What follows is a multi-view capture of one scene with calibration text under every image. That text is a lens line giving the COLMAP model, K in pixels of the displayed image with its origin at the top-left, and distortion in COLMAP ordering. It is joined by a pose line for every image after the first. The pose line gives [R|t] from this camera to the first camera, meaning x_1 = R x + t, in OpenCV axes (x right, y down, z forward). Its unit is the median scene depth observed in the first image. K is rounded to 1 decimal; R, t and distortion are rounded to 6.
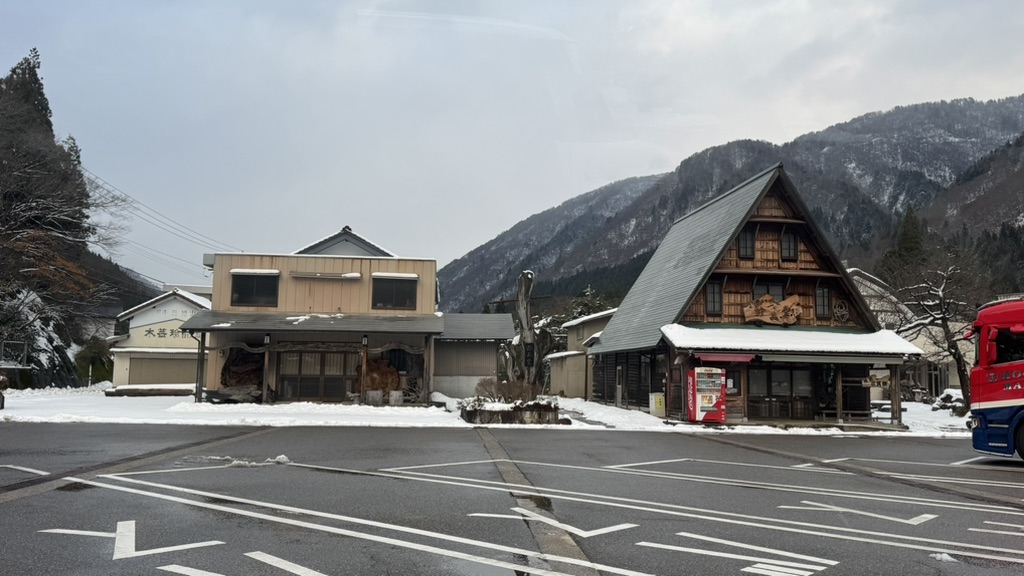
lens RADIAL K [[831.7, 0, 512.9], [0, 831.7, 286.9], [0, 0, 1]] dist [0.060049, -0.095286]
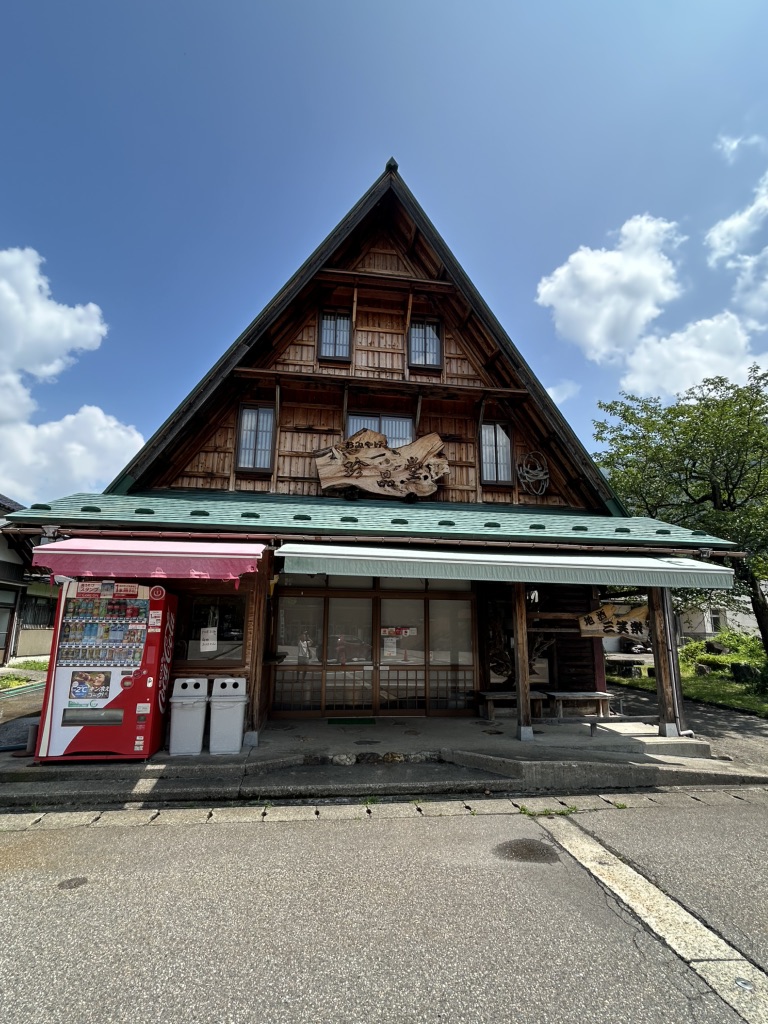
lens RADIAL K [[517.3, 0, 388.4], [0, 517.3, 507.0], [0, 0, 1]] dist [-0.016819, -0.000311]
pose [[0.999719, -0.001099, 0.023663, 0.306630], [0.003845, 0.993202, -0.116342, 0.082947], [-0.023375, 0.116400, 0.992927, 0.721996]]
